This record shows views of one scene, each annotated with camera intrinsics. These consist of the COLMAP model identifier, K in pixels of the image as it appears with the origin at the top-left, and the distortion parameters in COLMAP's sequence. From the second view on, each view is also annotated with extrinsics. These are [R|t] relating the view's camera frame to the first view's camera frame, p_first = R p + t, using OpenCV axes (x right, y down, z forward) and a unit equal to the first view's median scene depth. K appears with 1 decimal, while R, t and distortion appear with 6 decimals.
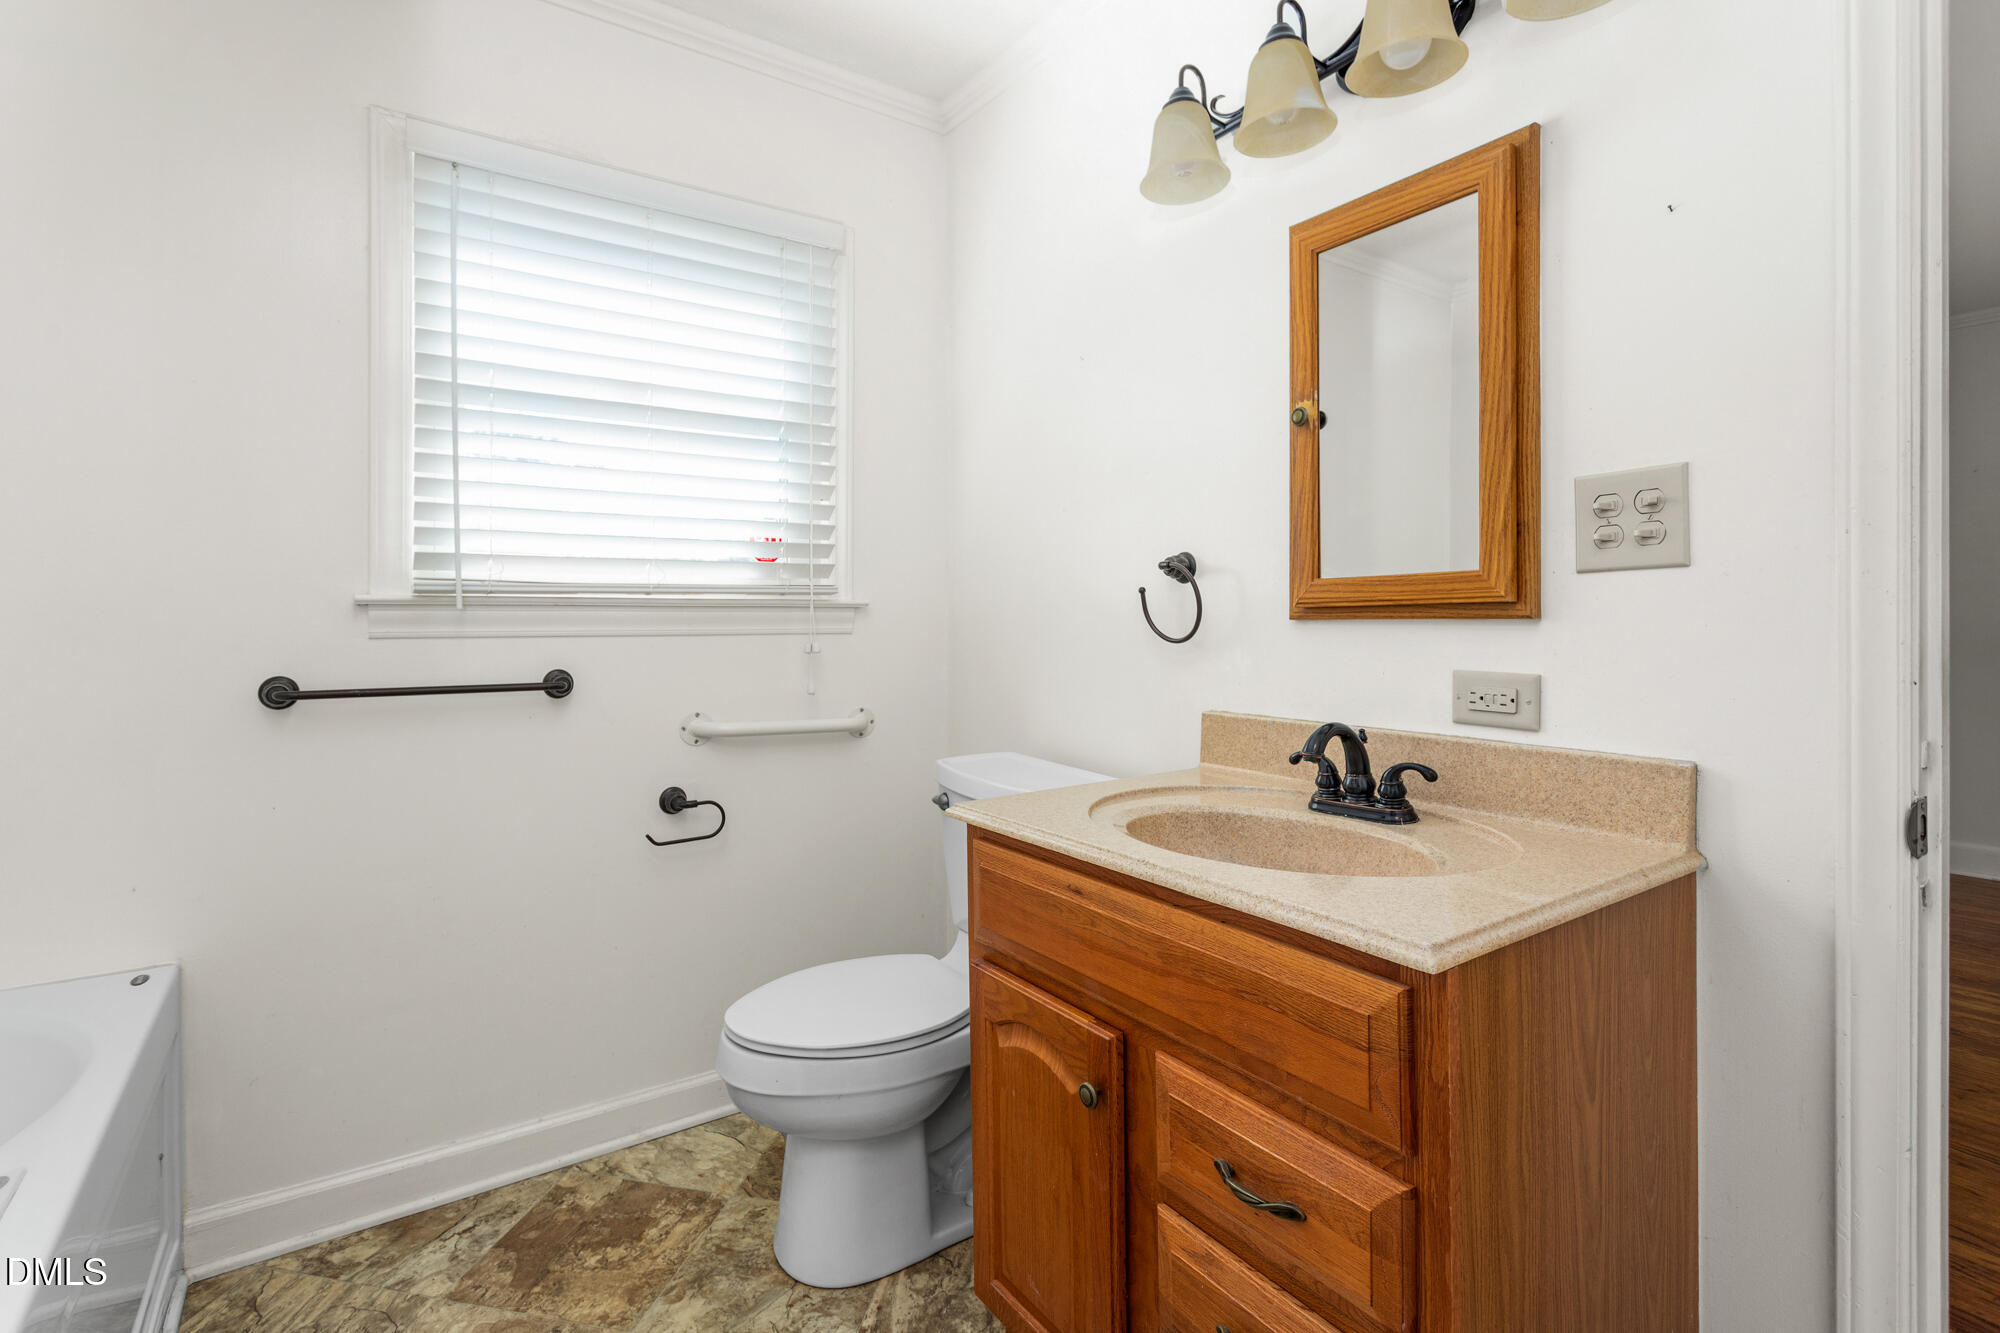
lens RADIAL K [[966.5, 0, 1002.4], [0, 966.5, 621.8], [0, 0, 1]] dist [-0.001192, 0.000231]
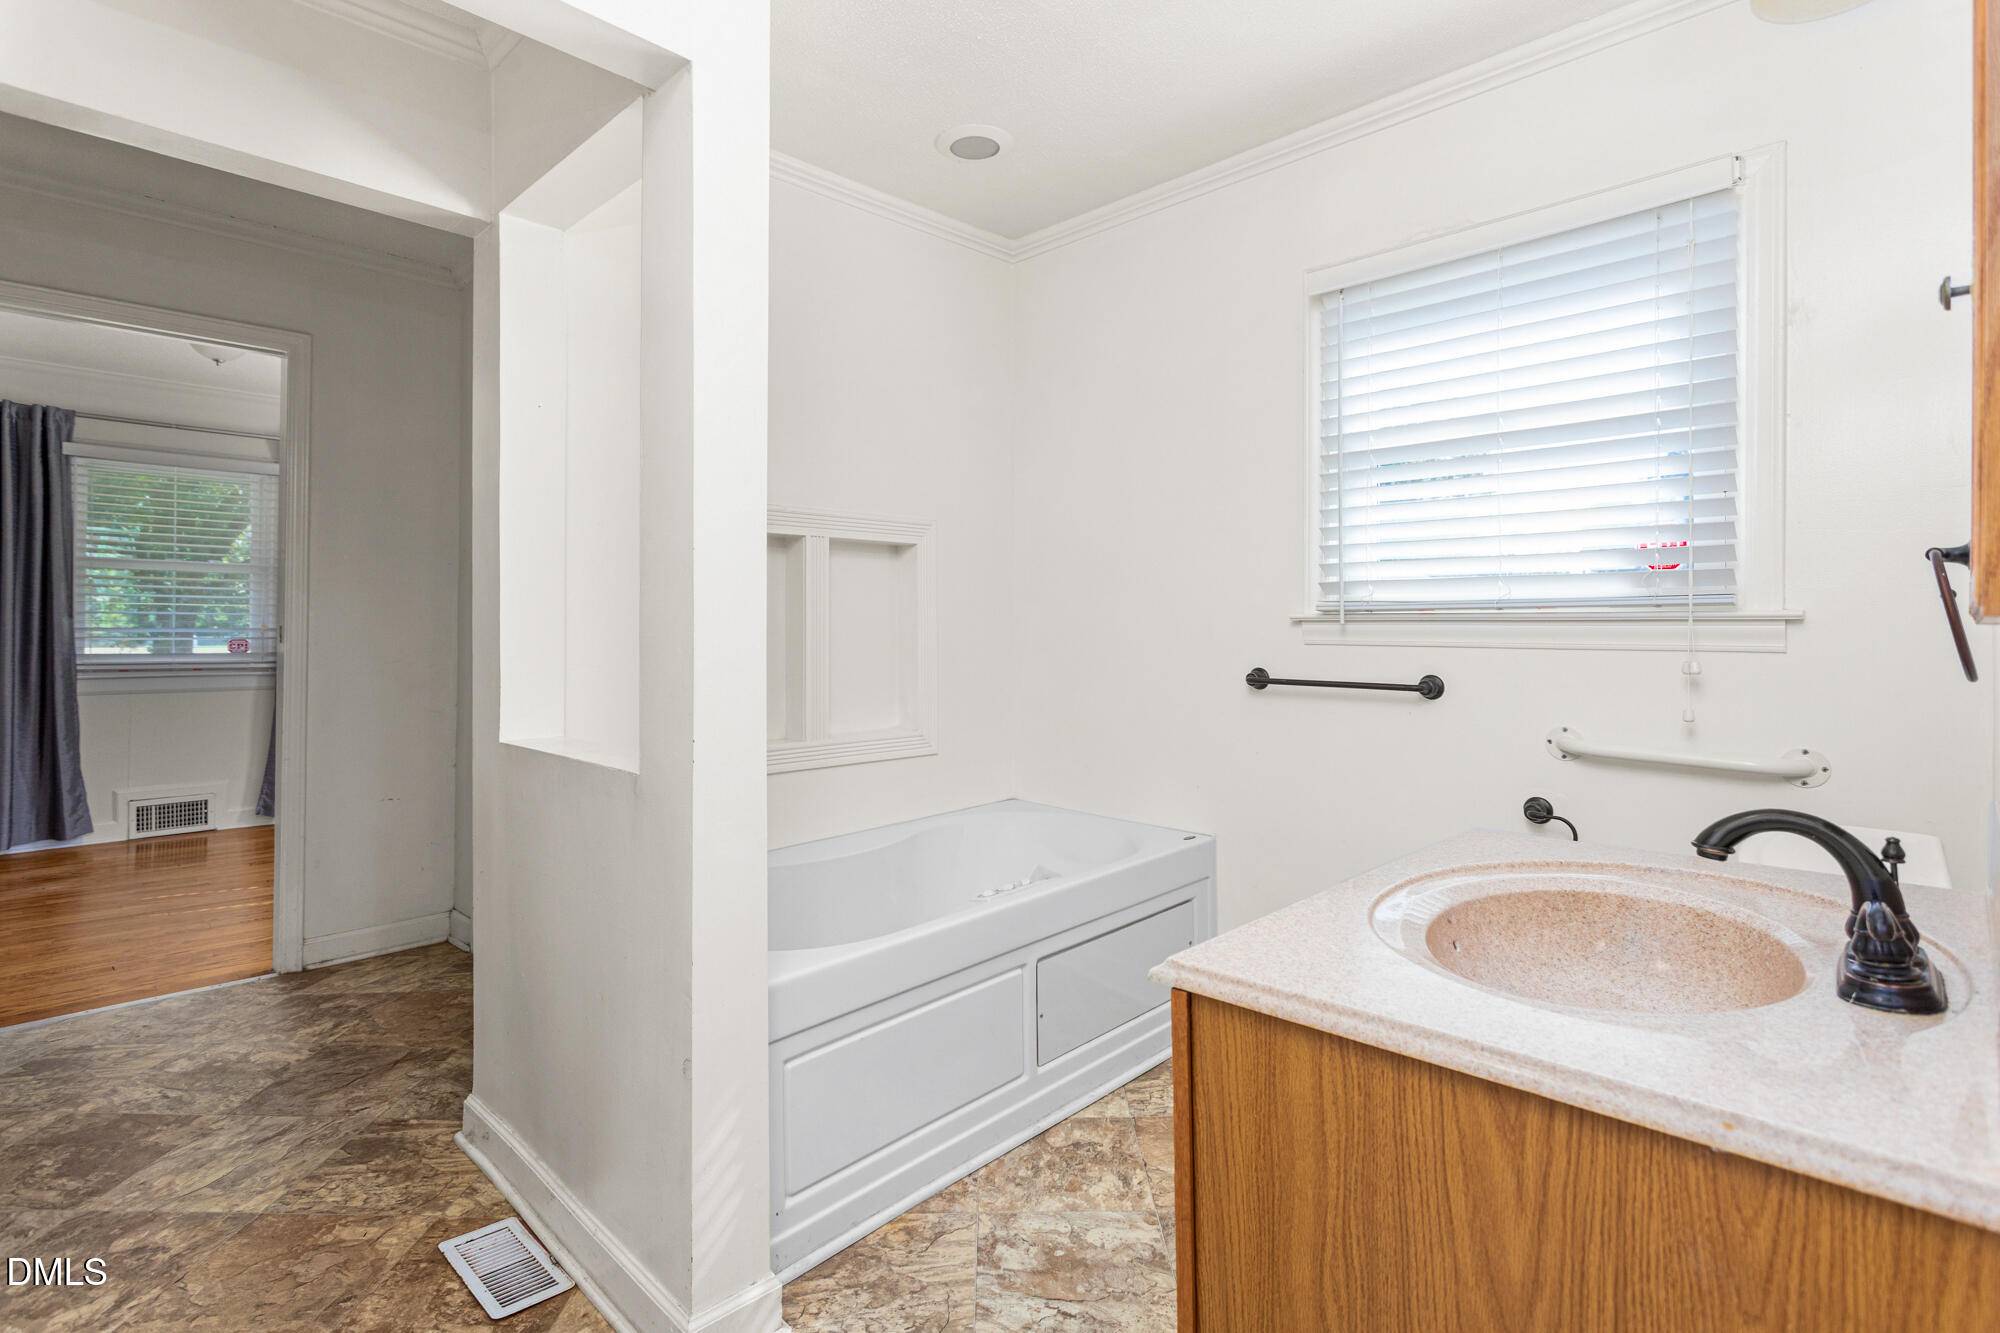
lens RADIAL K [[966.5, 0, 1013.9], [0, 966.5, 627.0], [0, 0, 1]] dist [-0.001192, 0.000231]
pose [[0.205222, 0.002903, -0.978711, 0.584260], [-0.007787, 0.999969, 0.001333, -0.006440], [0.978685, 0.007348, 0.205238, 0.261259]]
